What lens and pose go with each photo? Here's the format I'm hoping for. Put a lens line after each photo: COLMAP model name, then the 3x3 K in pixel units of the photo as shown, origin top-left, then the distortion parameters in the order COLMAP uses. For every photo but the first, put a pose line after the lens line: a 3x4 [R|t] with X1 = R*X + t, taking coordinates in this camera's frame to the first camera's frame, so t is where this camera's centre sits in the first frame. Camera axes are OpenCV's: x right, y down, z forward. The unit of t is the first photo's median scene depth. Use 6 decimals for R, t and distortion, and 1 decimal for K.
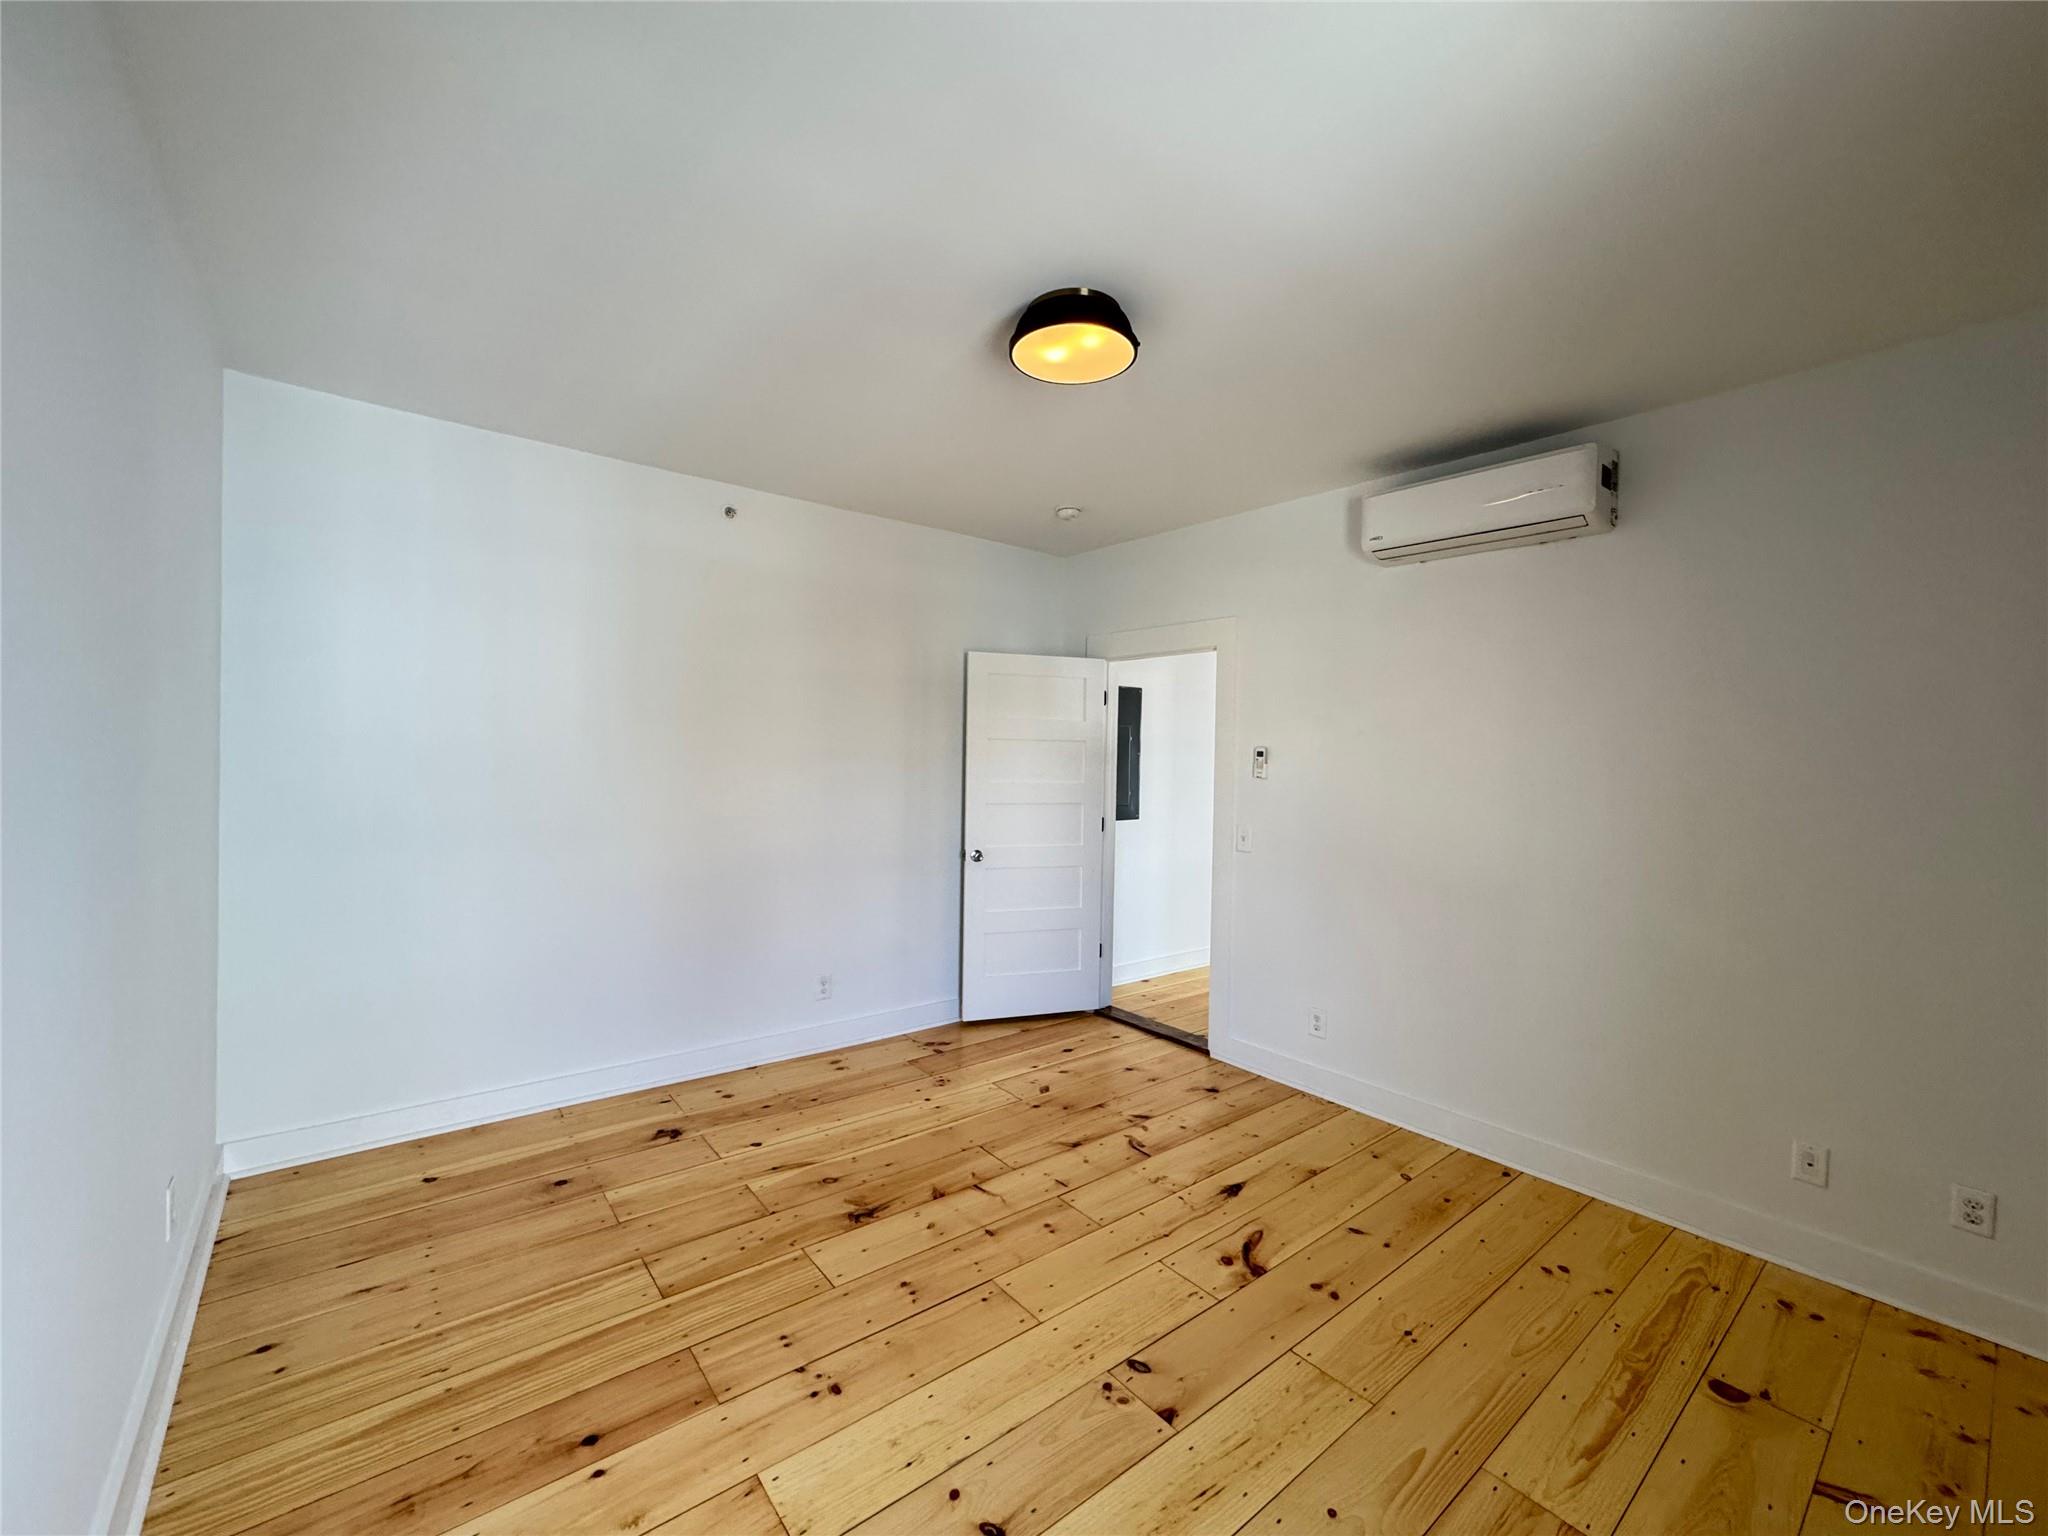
lens RADIAL K [[820.6, 0, 1024.0], [0, 820.6, 768.0], [0, 0, 1]] dist [0.001339, 0.000113]
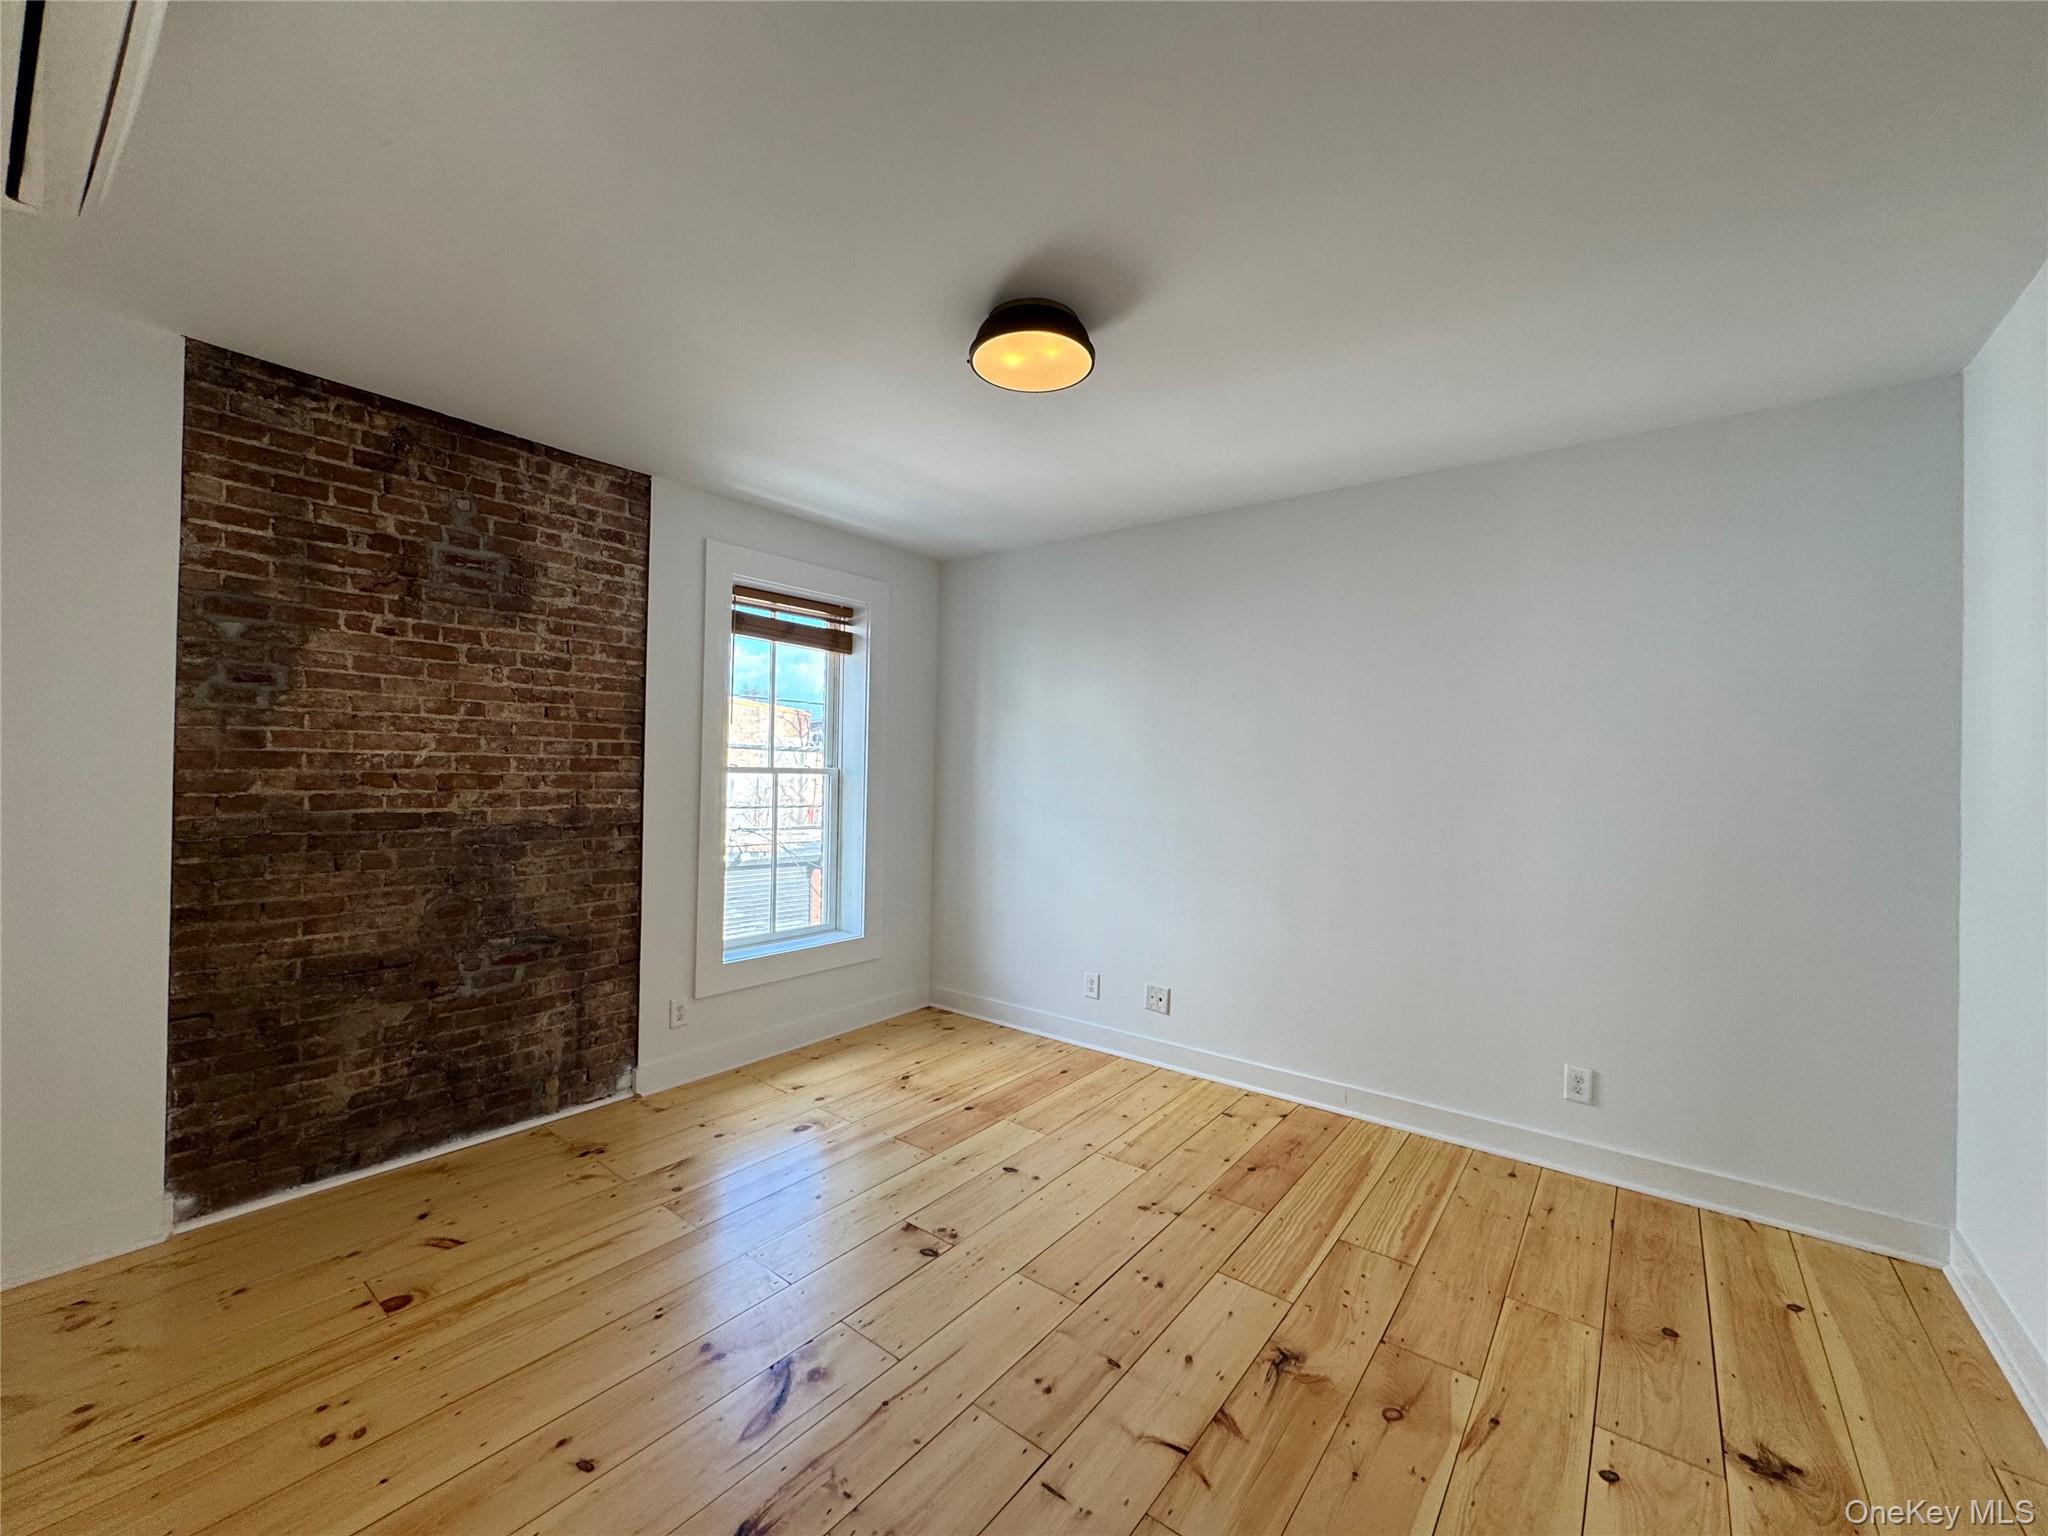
lens RADIAL K [[820.6, 0, 1024.0], [0, 820.6, 768.0], [0, 0, 1]] dist [0.001339, 0.000113]
pose [[-0.973258, -0.042254, -0.225793, 0.271176], [-0.044902, 0.998970, 0.006604, -0.004644], [0.225282, 0.016566, -0.974153, 1.935975]]
